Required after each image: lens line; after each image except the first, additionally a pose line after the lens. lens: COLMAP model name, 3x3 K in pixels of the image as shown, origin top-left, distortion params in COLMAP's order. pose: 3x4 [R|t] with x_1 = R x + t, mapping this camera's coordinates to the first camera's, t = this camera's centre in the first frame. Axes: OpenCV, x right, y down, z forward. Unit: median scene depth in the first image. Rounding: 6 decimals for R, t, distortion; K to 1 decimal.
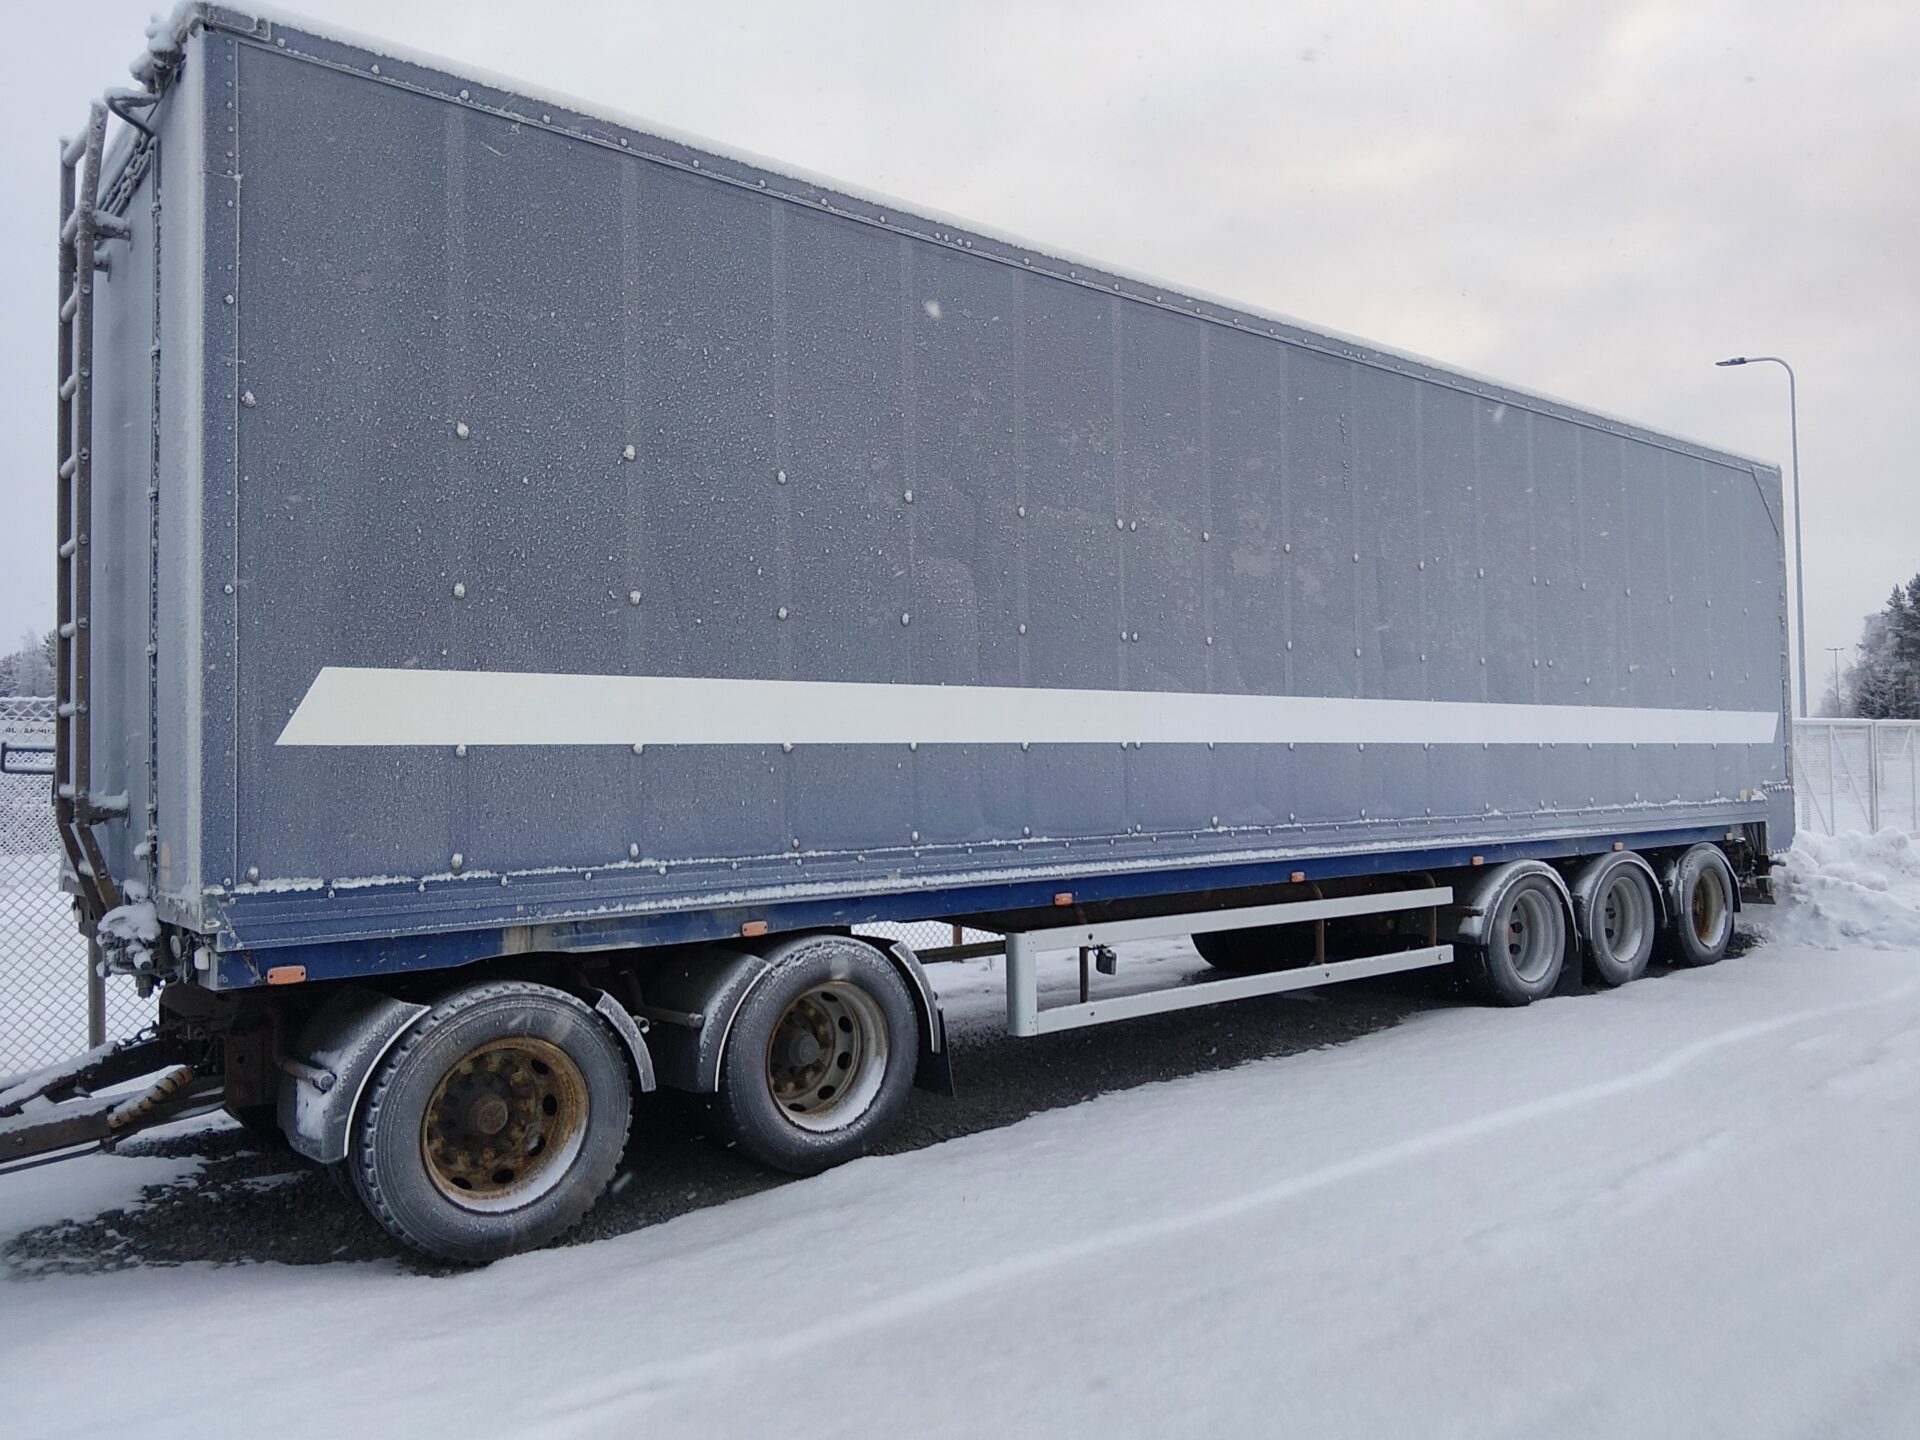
lens RADIAL K [[1453.3, 0, 971.2], [0, 1453.3, 717.4], [0, 0, 1]] dist [0.101185, -0.159660]
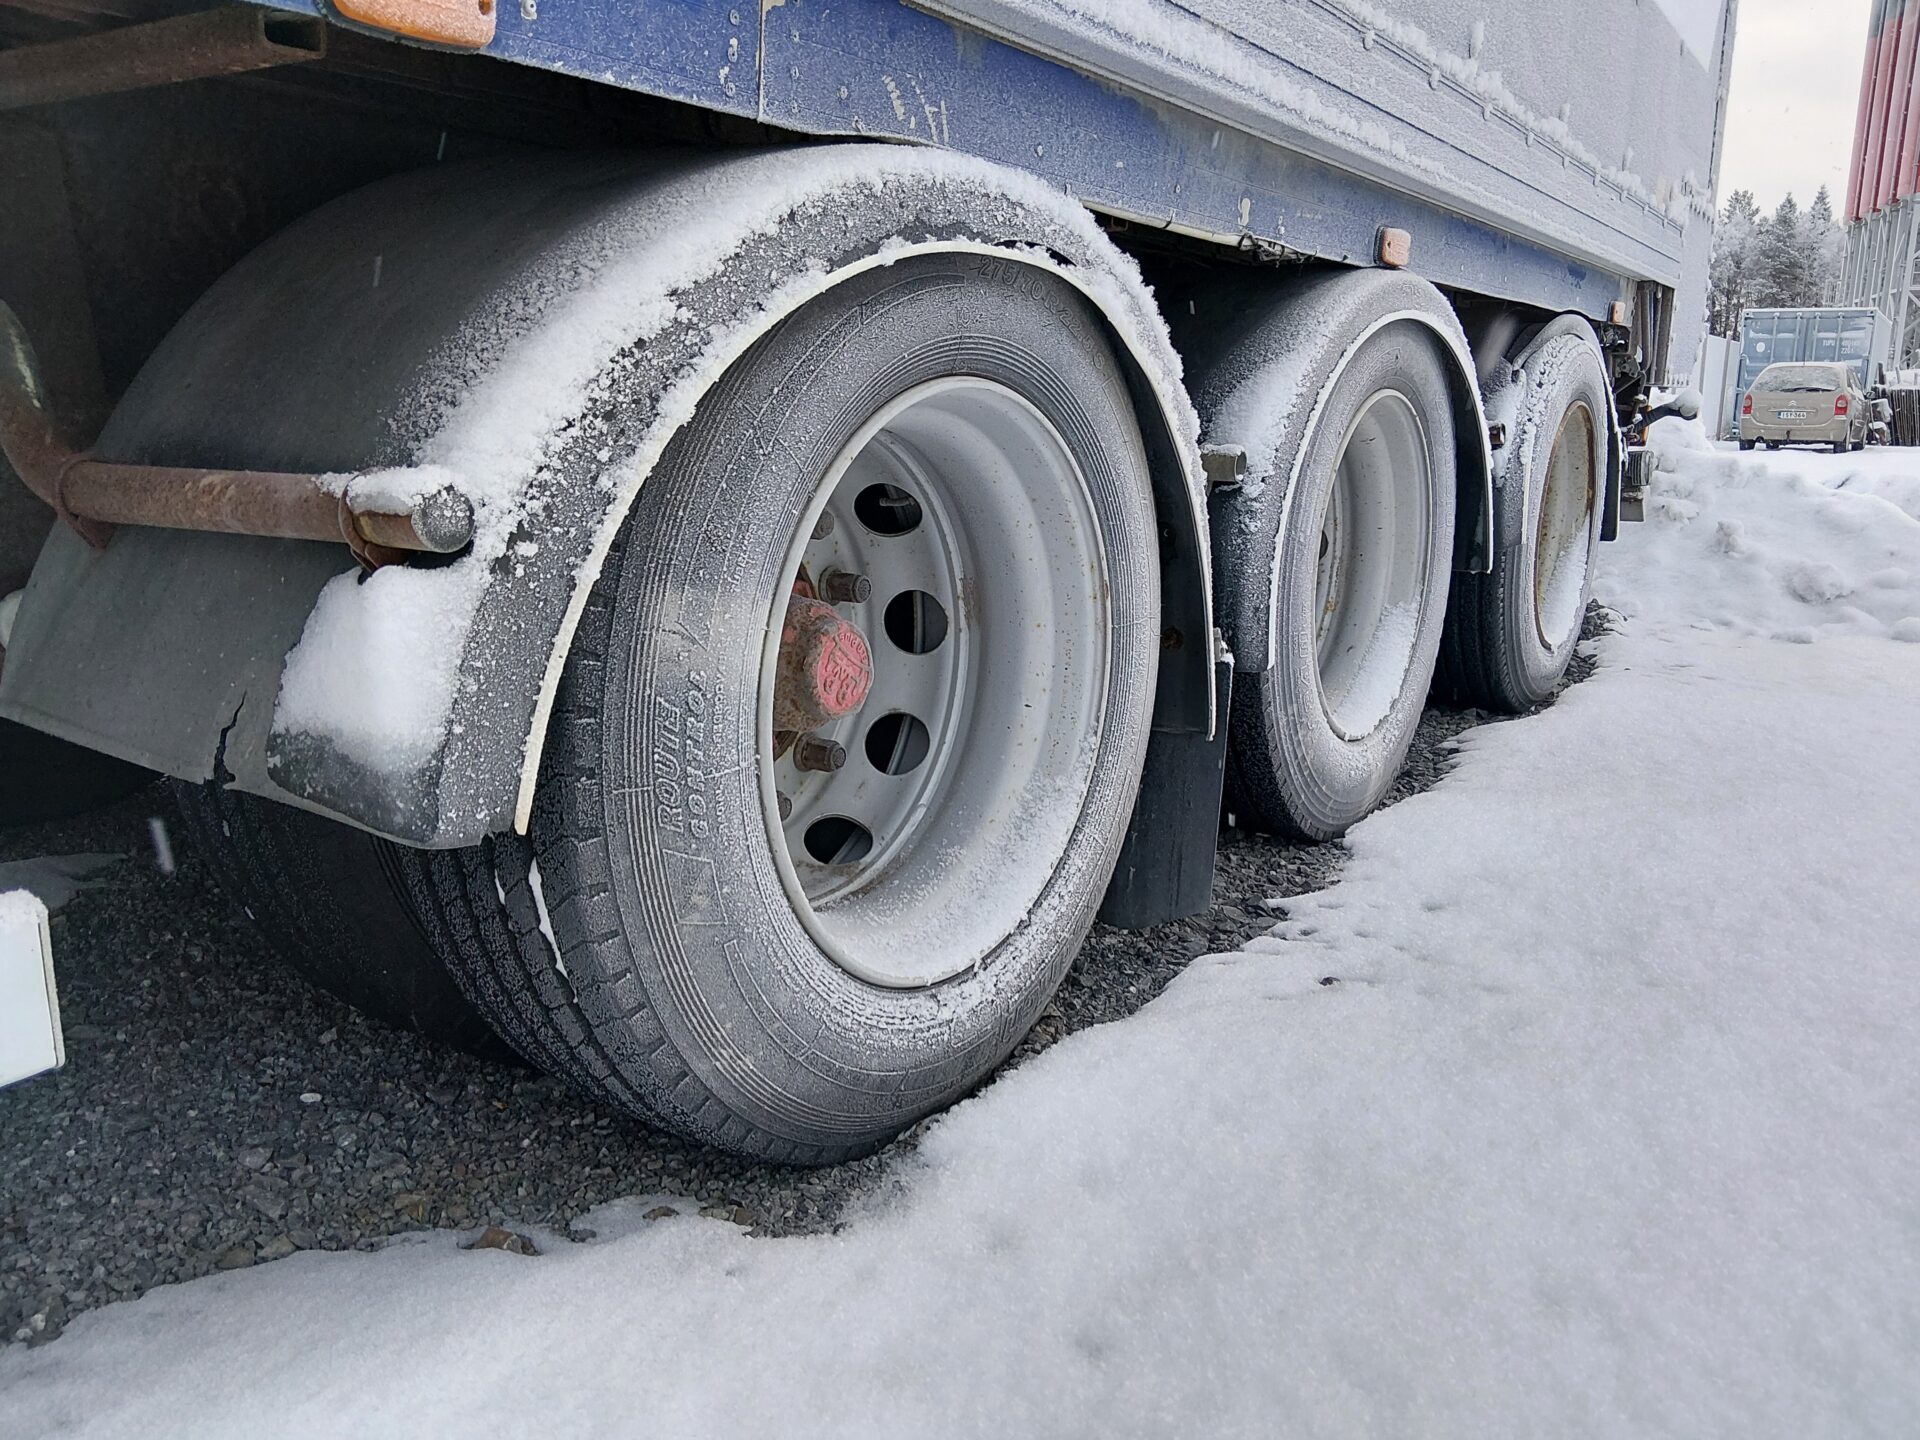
lens RADIAL K [[1453.3, 0, 971.2], [0, 1453.3, 717.4], [0, 0, 1]] dist [0.101185, -0.159660]
pose [[0.962029, -0.029265, 0.271372, 0.358002], [-0.038490, 0.969755, 0.241026, 0.120386], [-0.270218, -0.242319, 0.931807, 0.902345]]
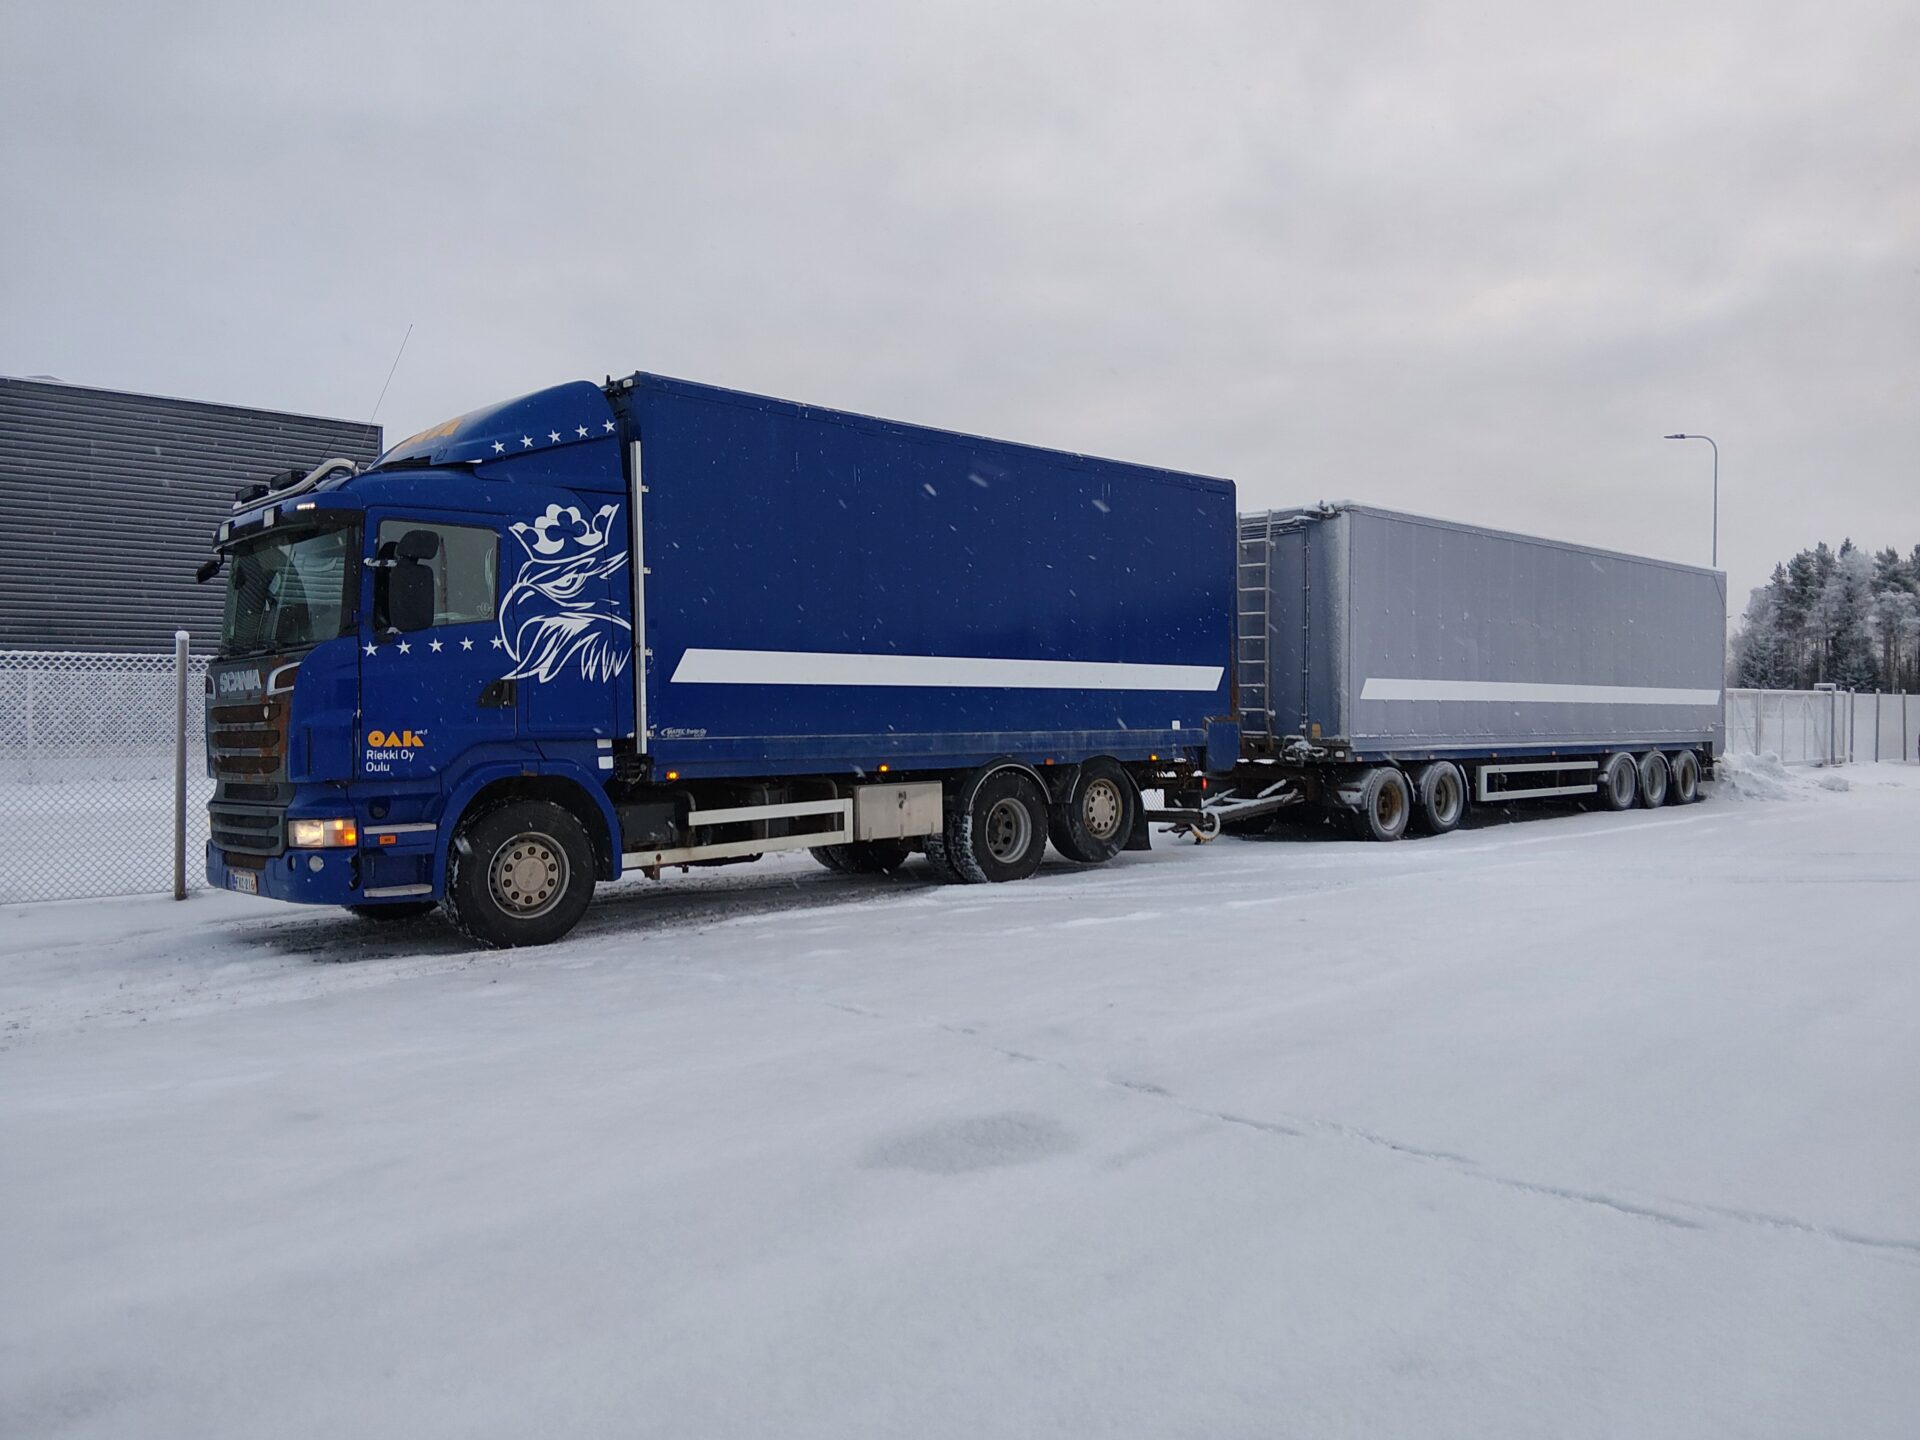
lens RADIAL K [[1453.3, 0, 971.2], [0, 1453.3, 717.4], [0, 0, 1]] dist [0.101185, -0.159660]
pose [[0.997718, 0.023011, 0.063475, -0.878549], [-0.025694, 0.998796, 0.041784, -0.034018], [-0.062437, -0.043319, 0.997108, -1.392161]]
